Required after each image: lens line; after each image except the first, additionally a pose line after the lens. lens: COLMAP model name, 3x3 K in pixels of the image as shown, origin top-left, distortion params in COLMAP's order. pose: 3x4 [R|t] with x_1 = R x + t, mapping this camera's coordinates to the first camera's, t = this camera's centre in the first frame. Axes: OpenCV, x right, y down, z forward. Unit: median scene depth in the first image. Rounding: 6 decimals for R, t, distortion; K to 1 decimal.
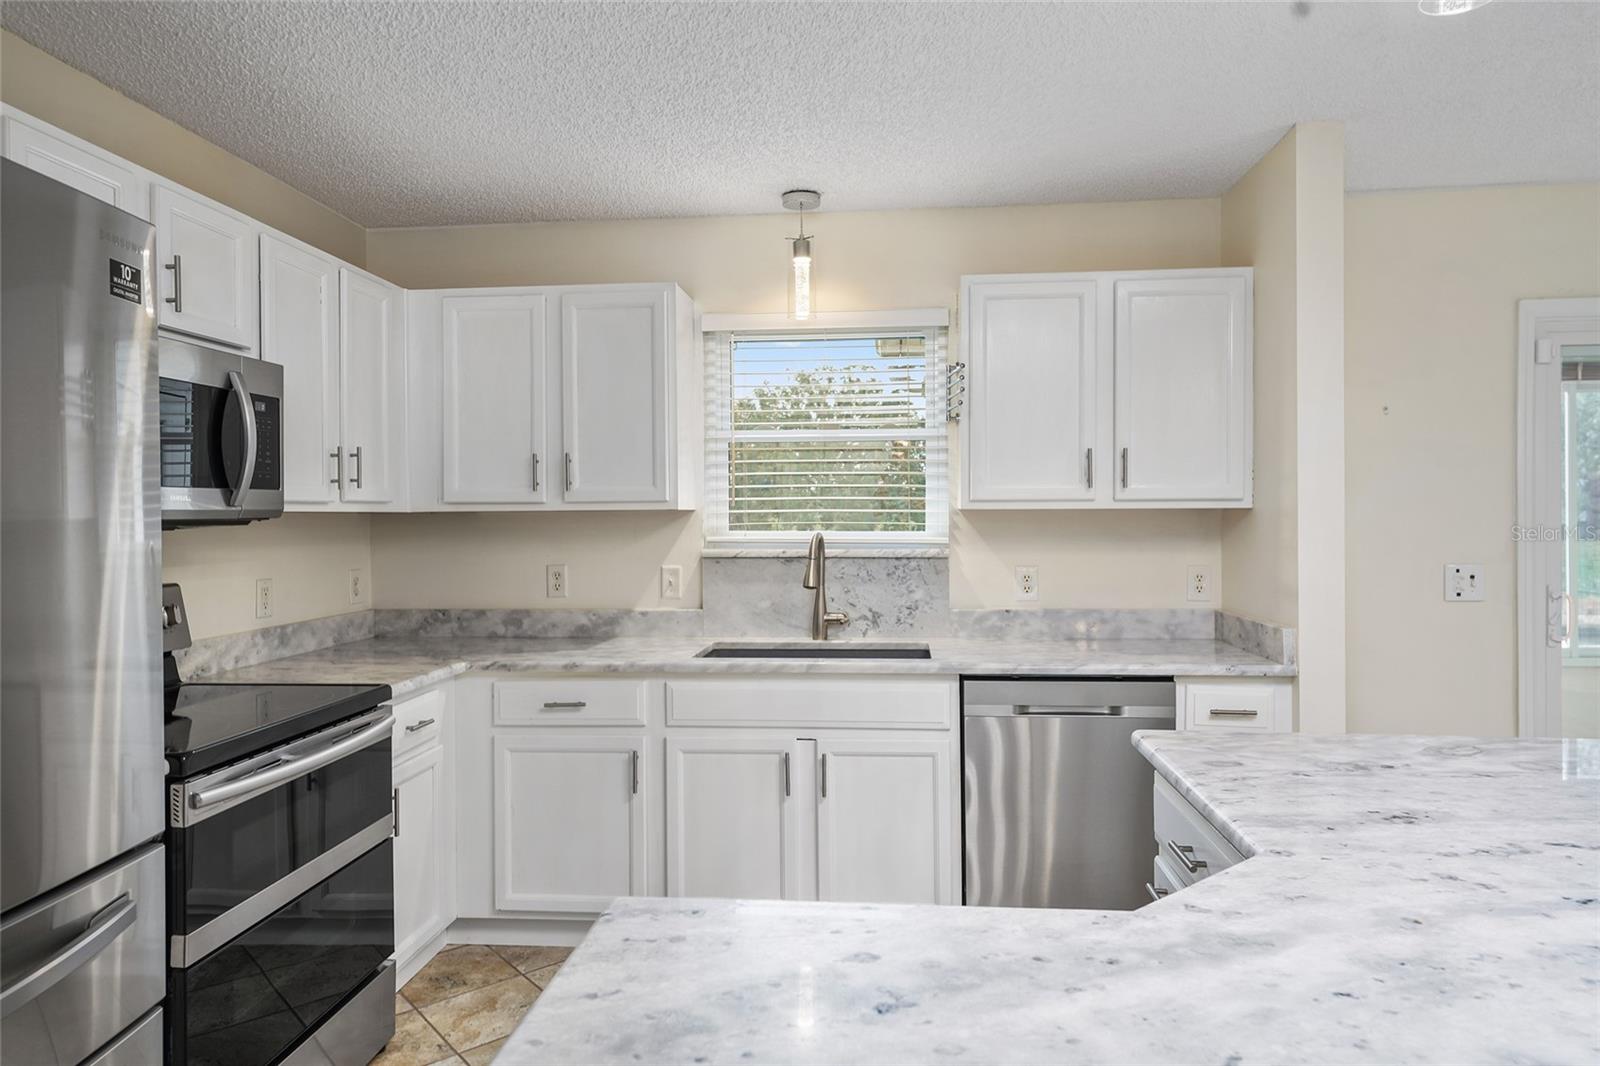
lens RADIAL K [[1014.6, 0, 804.0], [0, 1014.6, 517.7], [0, 0, 1]] dist [0.035920, -0.000084]
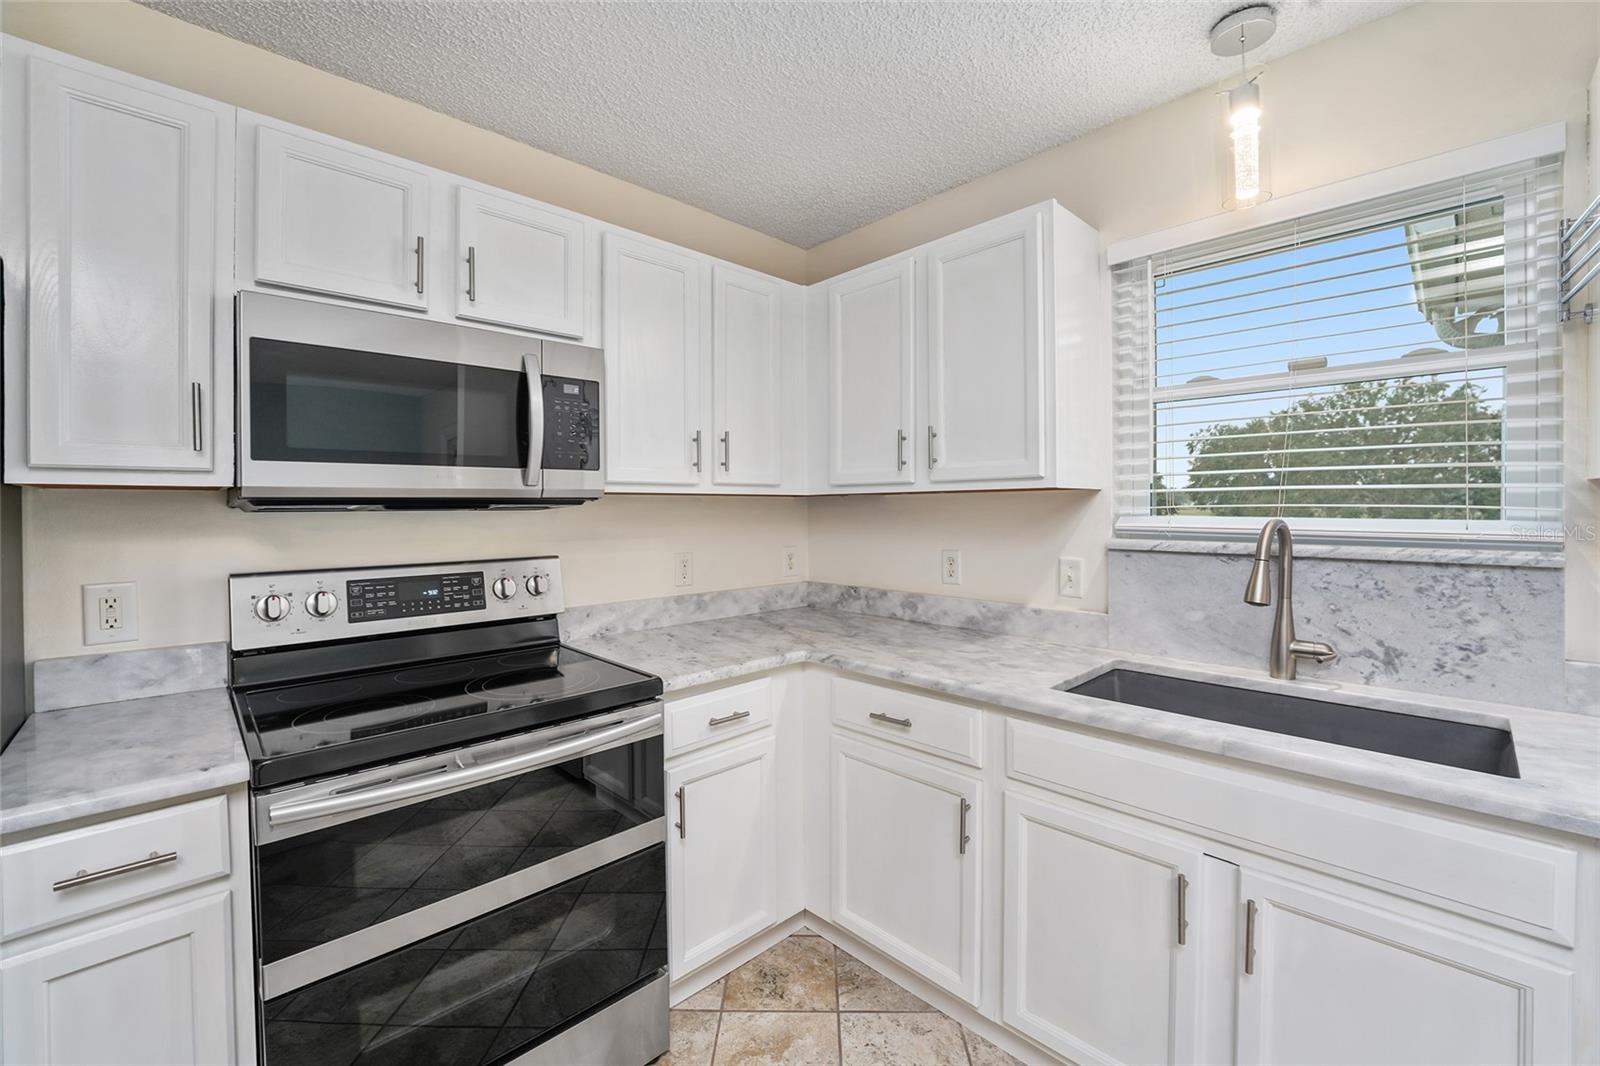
lens RADIAL K [[648.8, 0, 809.4], [0, 648.8, 511.8], [0, 0, 1]] dist [-0.028788, 0.004579]
pose [[0.758624, 0.006795, -0.651494, 0.053734], [-0.001738, 0.999963, 0.008406, 0.006228], [0.651527, -0.005245, 0.758608, 0.477177]]
